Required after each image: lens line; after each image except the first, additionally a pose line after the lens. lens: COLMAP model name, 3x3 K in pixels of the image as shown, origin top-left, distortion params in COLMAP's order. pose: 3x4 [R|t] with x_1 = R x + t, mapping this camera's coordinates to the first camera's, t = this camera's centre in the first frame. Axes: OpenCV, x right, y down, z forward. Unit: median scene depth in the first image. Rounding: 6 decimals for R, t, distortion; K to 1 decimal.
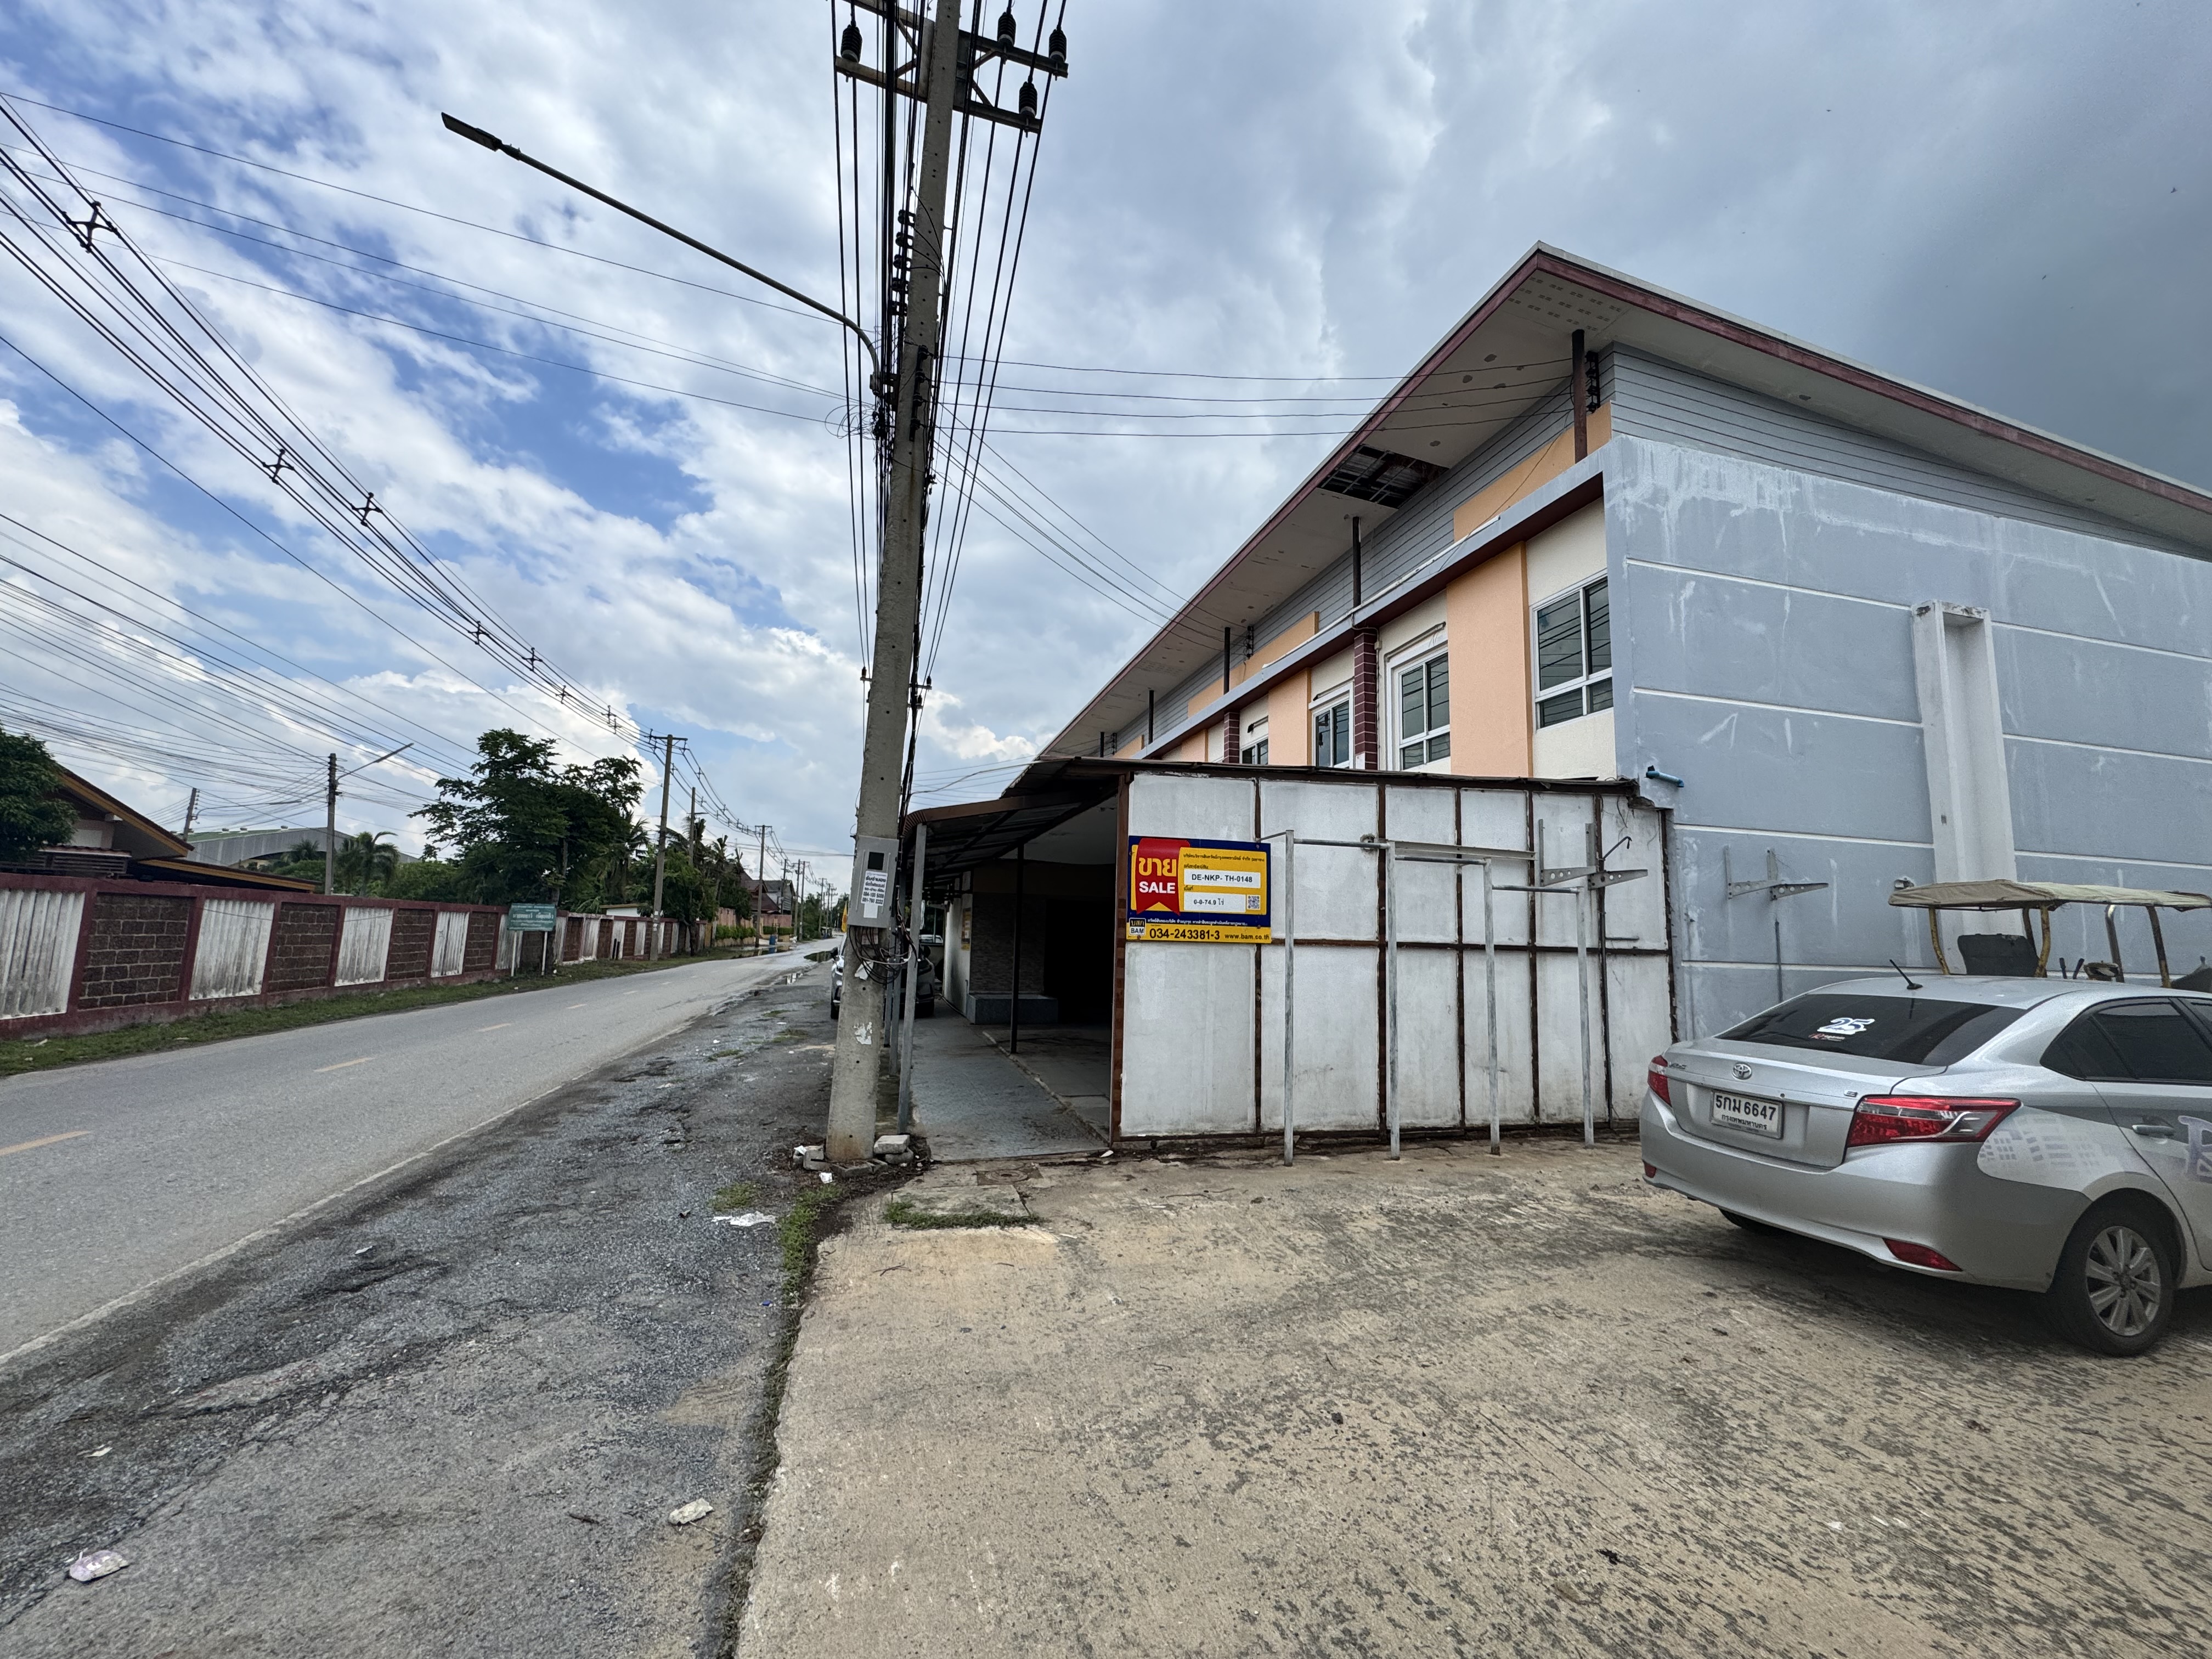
lens RADIAL K [[882.4, 0, 1106.0], [0, 882.4, 829.5], [0, 0, 1]] dist [-0.001058, 0.000079]
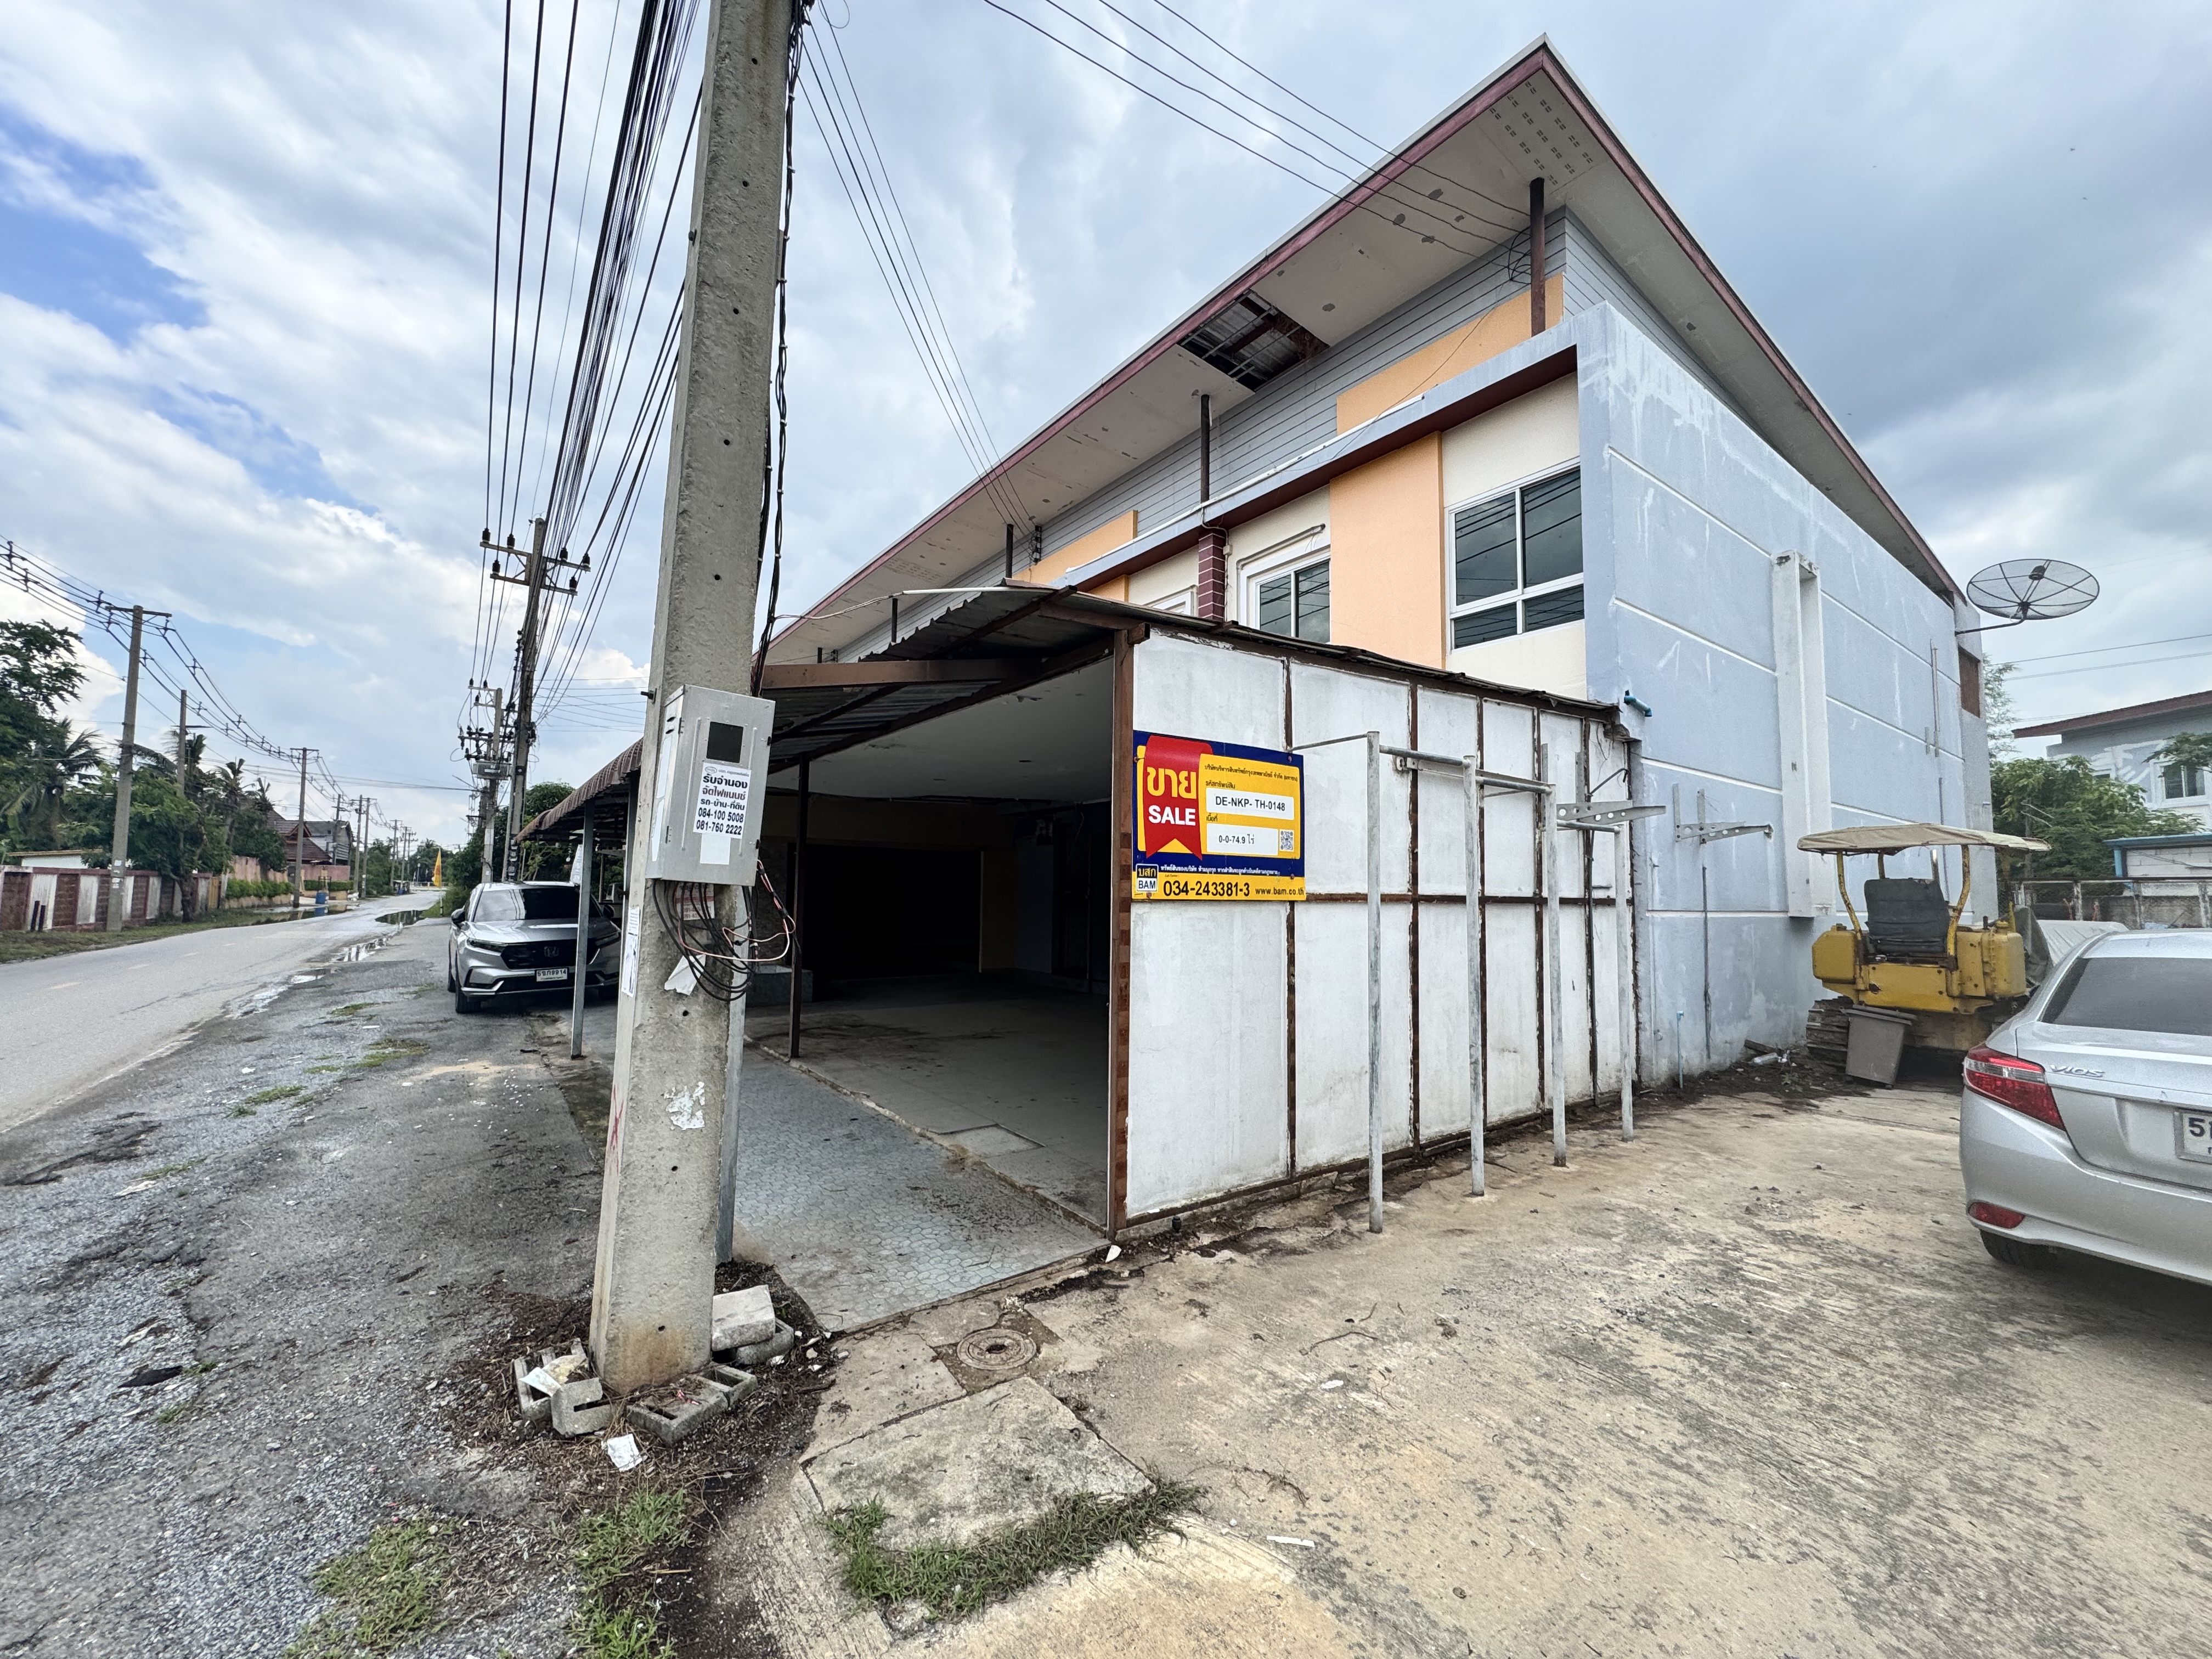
lens RADIAL K [[879.1, 0, 1106.0], [0, 879.1, 829.5], [0, 0, 1]] dist [-0.001311, 0.000180]
pose [[0.931168, 0.011397, 0.364413, -0.155752], [-0.032218, 0.998173, 0.051107, 0.033111], [-0.363165, -0.059330, 0.929834, 0.318448]]
